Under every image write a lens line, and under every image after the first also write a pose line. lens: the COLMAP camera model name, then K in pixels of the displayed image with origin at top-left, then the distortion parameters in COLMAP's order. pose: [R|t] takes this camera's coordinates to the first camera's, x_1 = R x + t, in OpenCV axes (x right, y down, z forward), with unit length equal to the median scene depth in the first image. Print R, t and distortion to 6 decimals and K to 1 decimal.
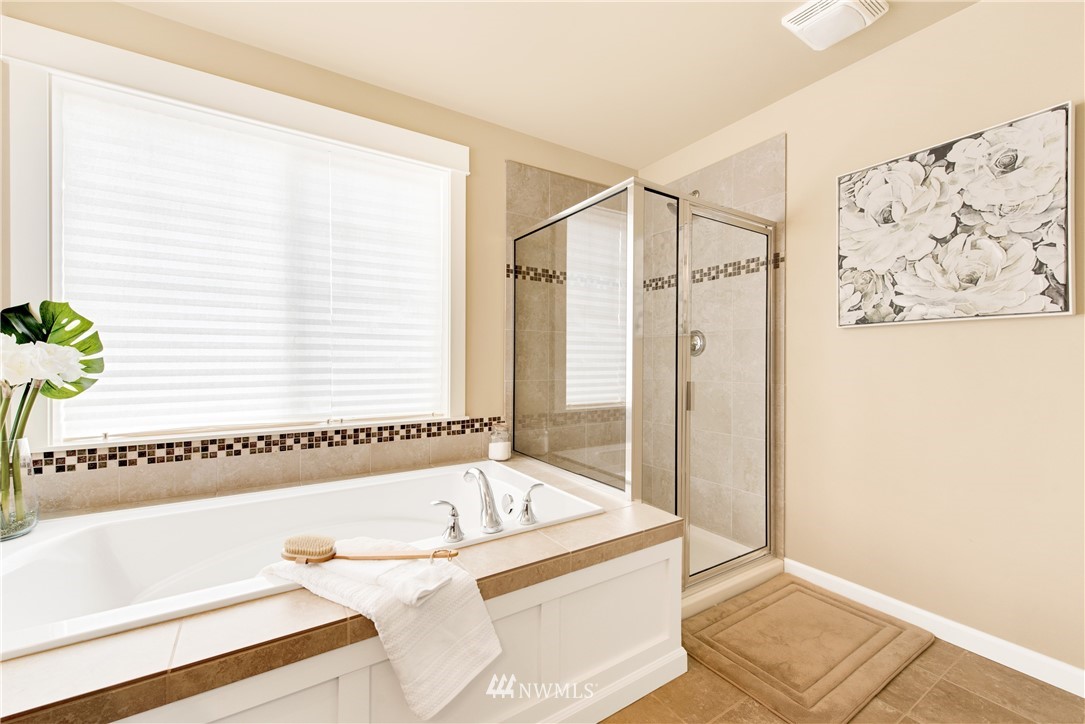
lens RADIAL K [[441.7, 0, 541.7], [0, 441.7, 363.2], [0, 0, 1]] dist [0.008908, -0.000422]
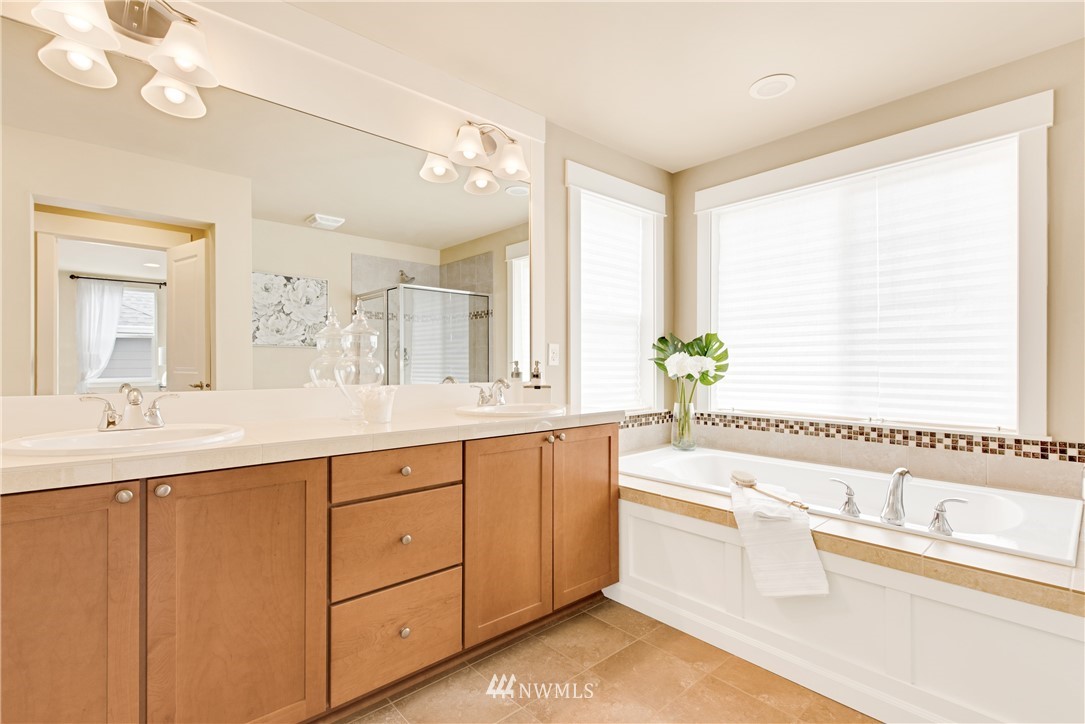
lens RADIAL K [[501.1, 0, 542.6], [0, 501.1, 364.0], [0, 0, 1]] dist [-0.000483, -0.000045]
pose [[0.155316, -0.004243, -0.987856, 0.666441], [-0.007849, 0.999954, -0.005529, 0.005383], [0.987834, 0.008612, 0.155276, -0.015168]]
